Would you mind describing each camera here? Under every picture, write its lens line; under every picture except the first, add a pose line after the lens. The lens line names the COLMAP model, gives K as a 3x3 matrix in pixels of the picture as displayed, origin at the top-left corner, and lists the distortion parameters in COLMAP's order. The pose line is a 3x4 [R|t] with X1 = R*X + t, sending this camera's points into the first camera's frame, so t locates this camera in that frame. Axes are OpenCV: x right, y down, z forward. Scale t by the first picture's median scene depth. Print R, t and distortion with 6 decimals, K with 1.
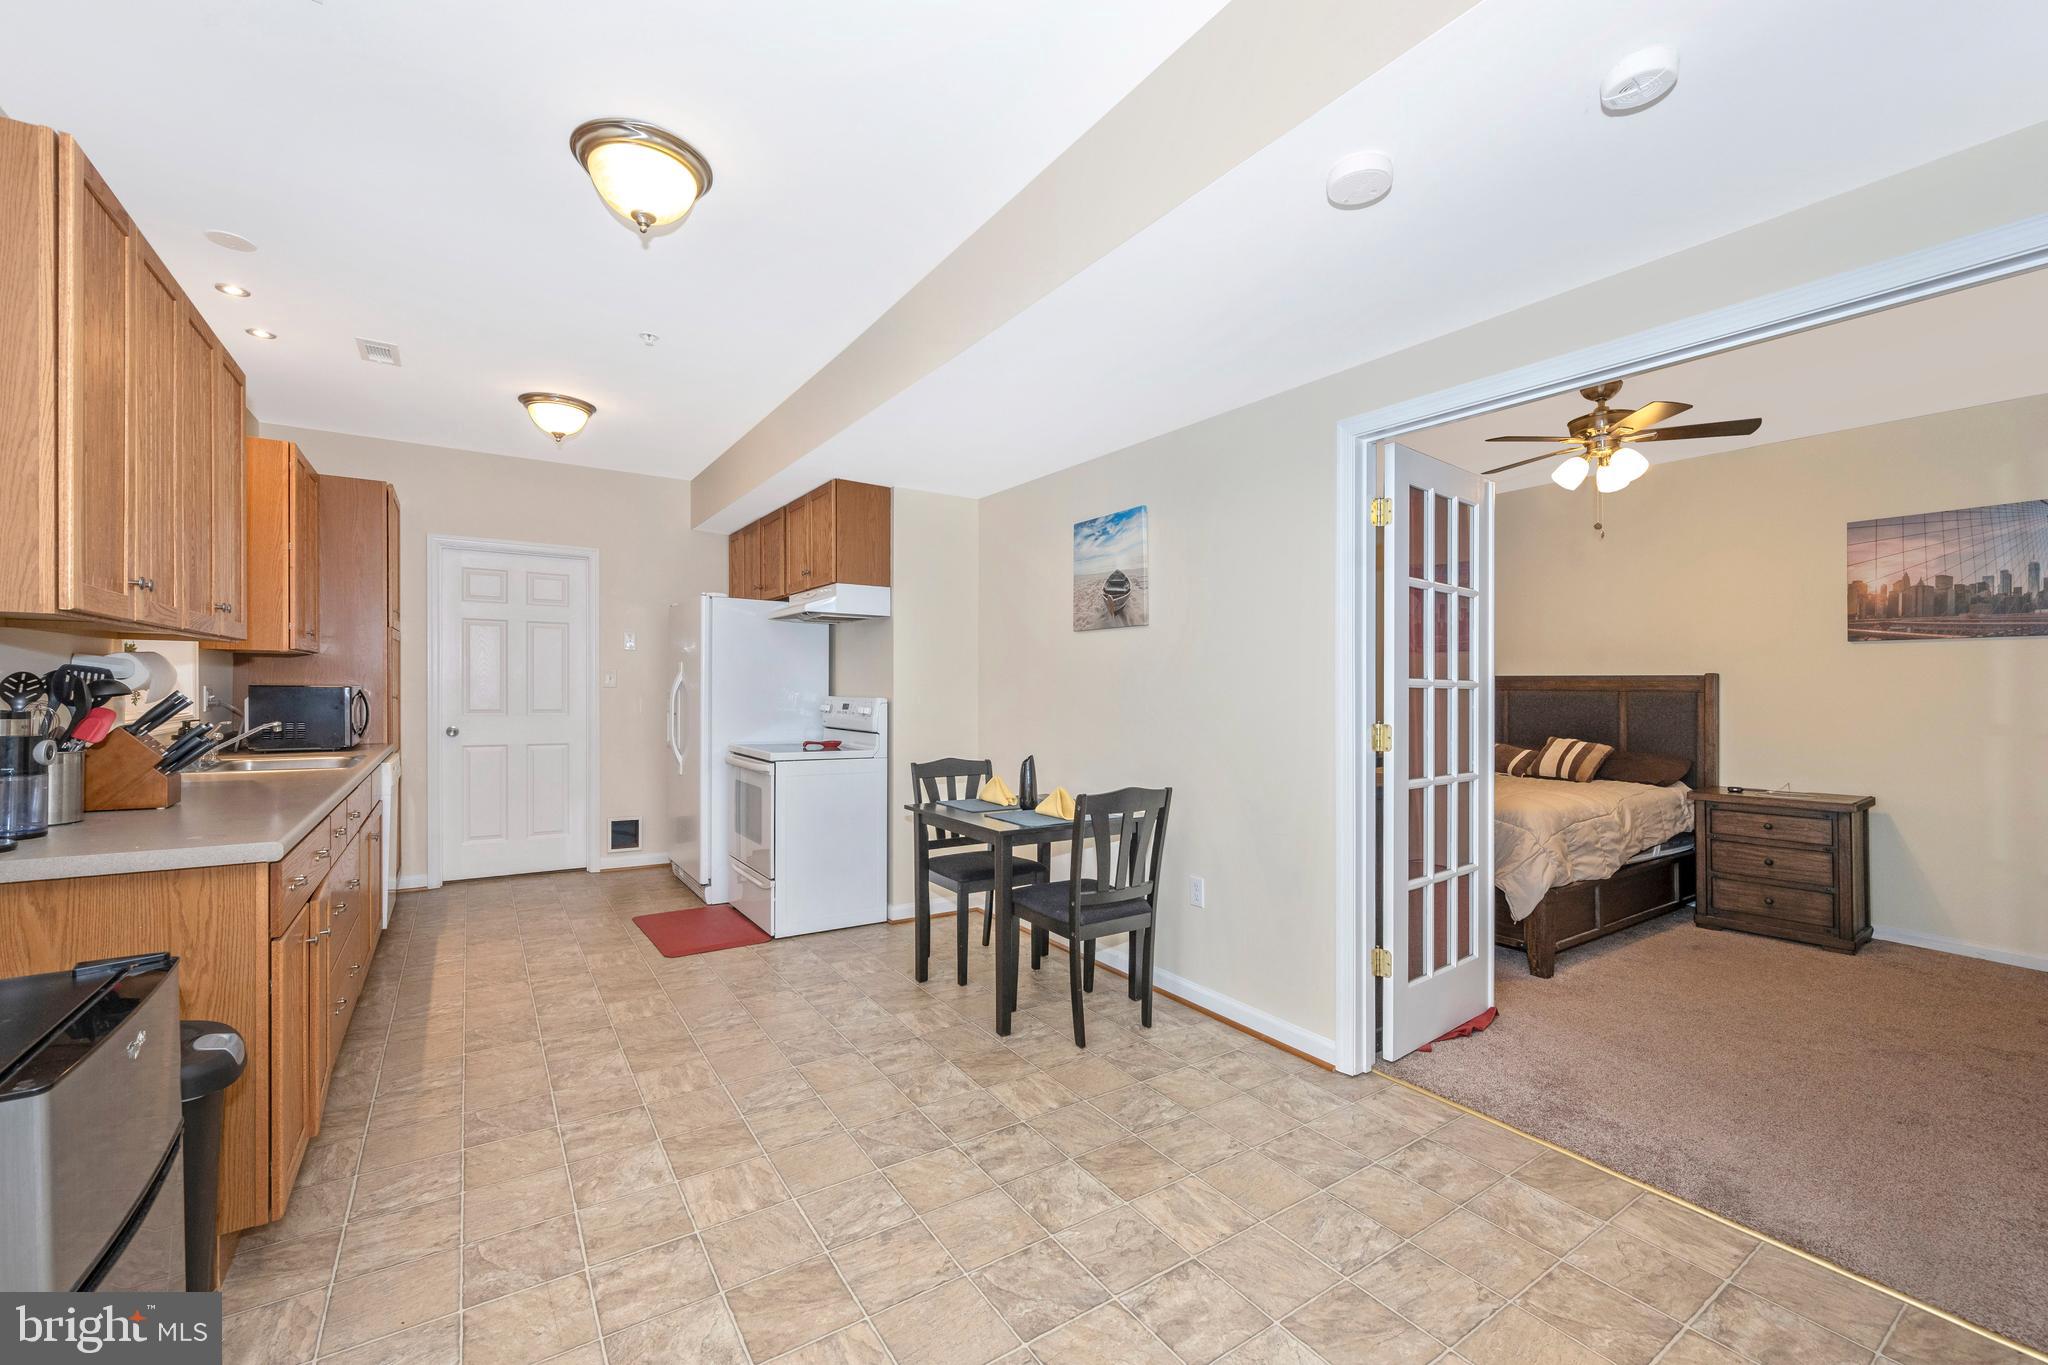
lens RADIAL K [[828.7, 0, 1024.0], [0, 828.7, 682.5], [0, 0, 1]] dist [-0.001055, -0.000110]
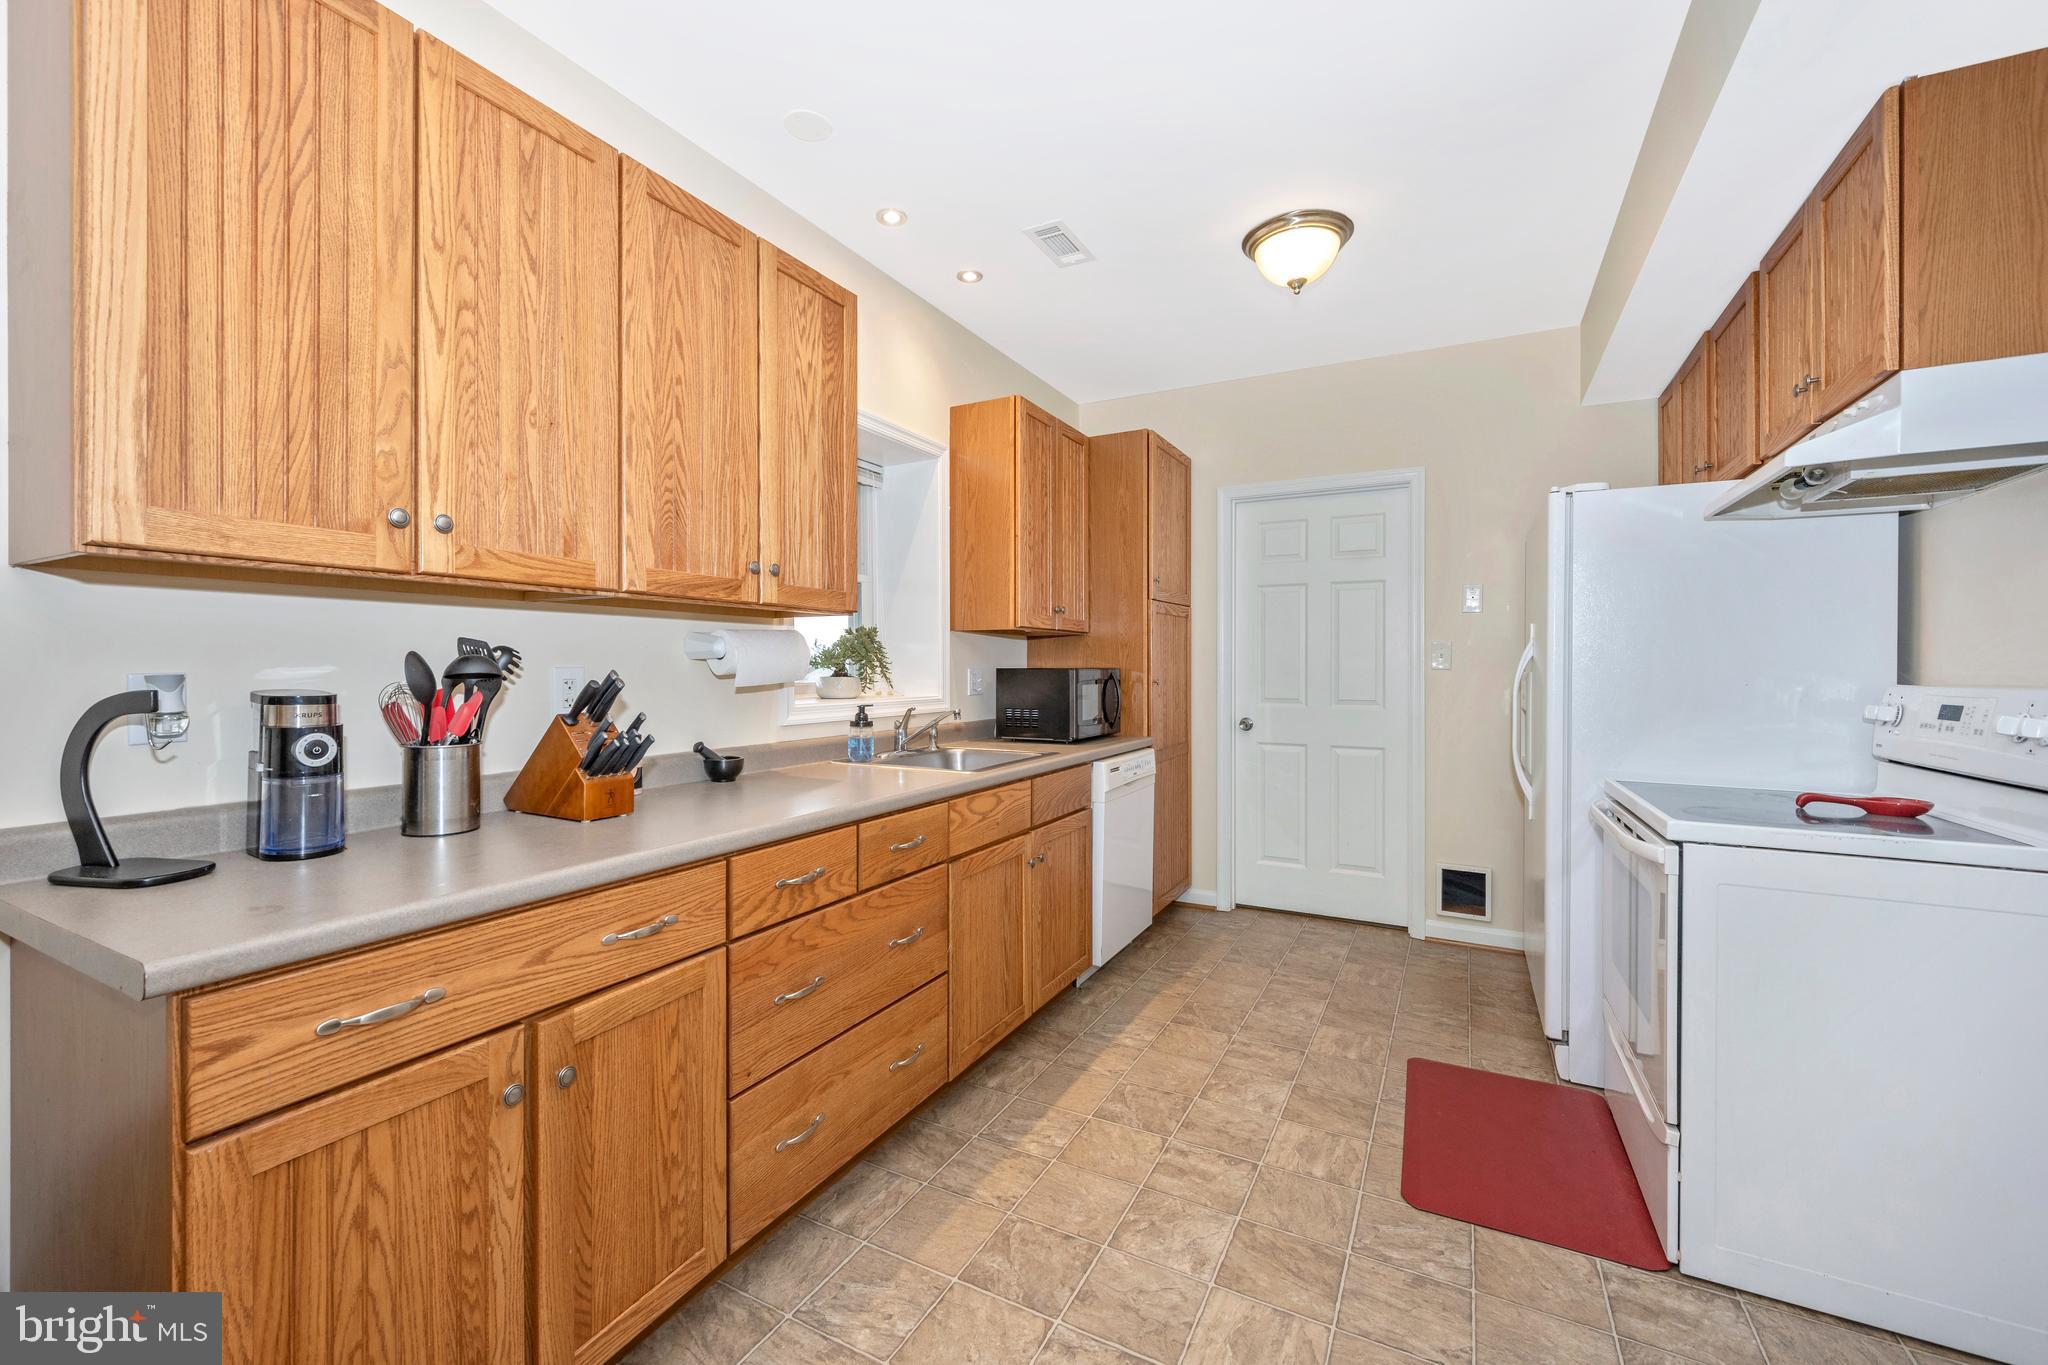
lens RADIAL K [[799.5, 0, 1024.0], [0, 799.5, 682.5], [0, 0, 1]] dist [-0.002025, -0.000087]
pose [[0.451815, 0.005080, -0.892097, -0.087852], [0.009203, 0.999904, 0.010355, 0.008149], [0.892064, -0.012889, 0.451725, 0.485530]]
